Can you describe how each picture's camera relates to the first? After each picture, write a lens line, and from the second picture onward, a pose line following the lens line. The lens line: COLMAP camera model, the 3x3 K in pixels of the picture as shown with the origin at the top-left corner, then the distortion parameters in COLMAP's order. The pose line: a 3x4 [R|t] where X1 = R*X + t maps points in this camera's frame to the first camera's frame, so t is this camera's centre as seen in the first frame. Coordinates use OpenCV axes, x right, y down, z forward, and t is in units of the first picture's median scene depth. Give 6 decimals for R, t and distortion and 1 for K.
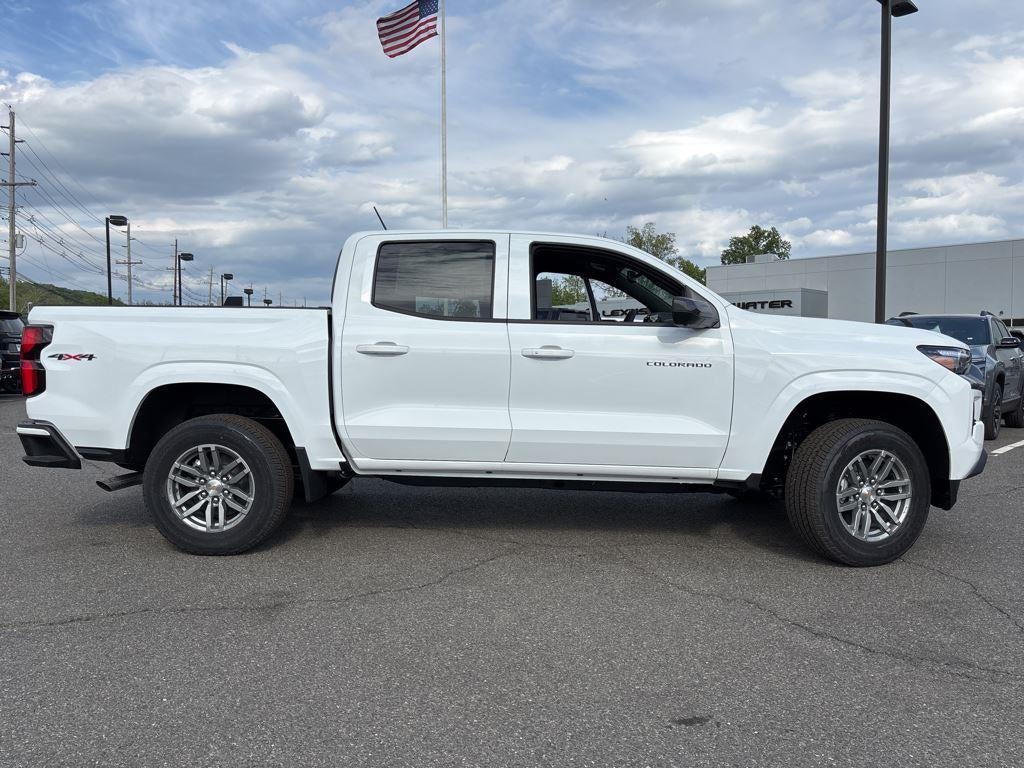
lens RADIAL K [[813.6, 0, 512.0], [0, 813.6, 384.5], [0, 0, 1]] dist [0.010382, -0.003350]
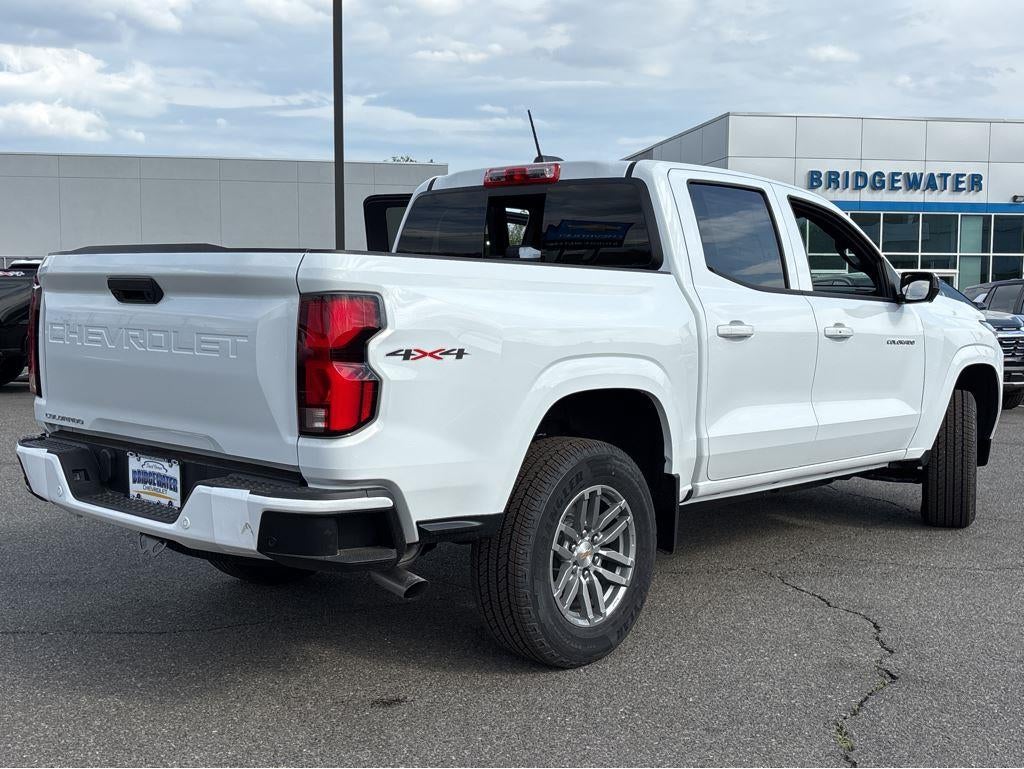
lens RADIAL K [[1225.6, 0, 513.4], [0, 1225.6, 388.6], [0, 0, 1]] dist [0.025784, -0.007192]
pose [[0.609202, -0.053478, 0.791210, -1.131911], [0.025310, 0.998526, 0.048003, -0.047800], [-0.792611, -0.009218, 0.609658, 0.465319]]
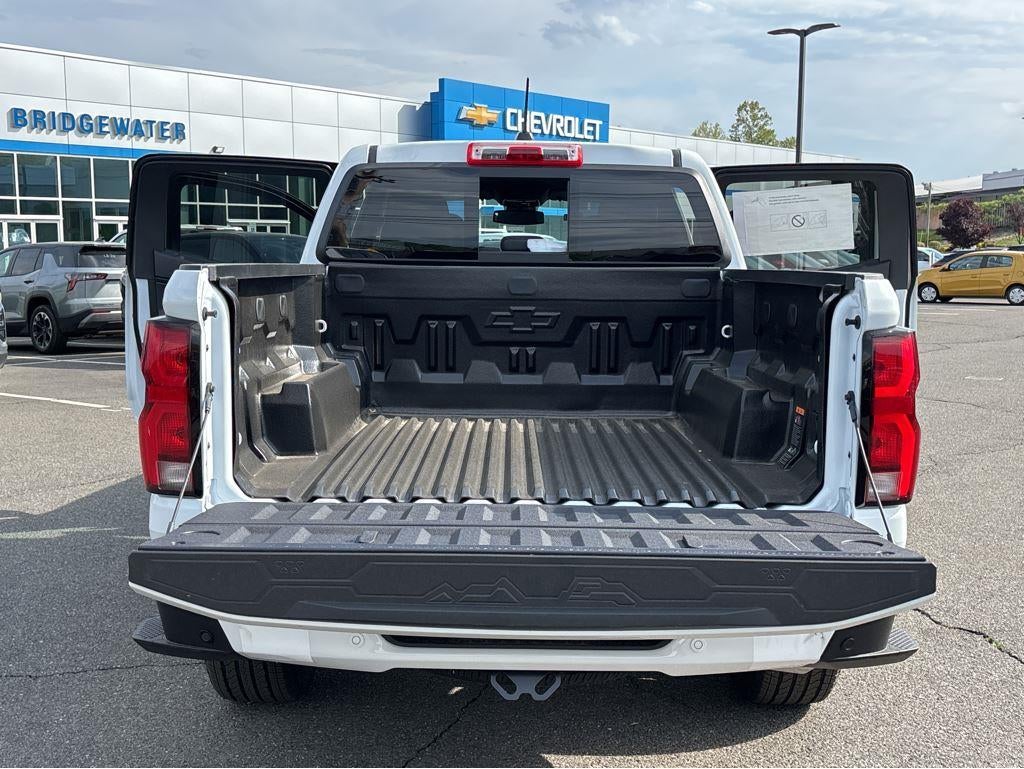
lens RADIAL K [[1224.5, 0, 512.0], [0, 1224.5, 384.5], [0, 0, 1]] dist [0.023723, 0.005193]
pose [[-0.076502, -0.115205, 0.990391, -1.200582], [0.040232, 0.992137, 0.118515, -0.123587], [-0.996257, 0.048912, -0.071266, 1.224527]]
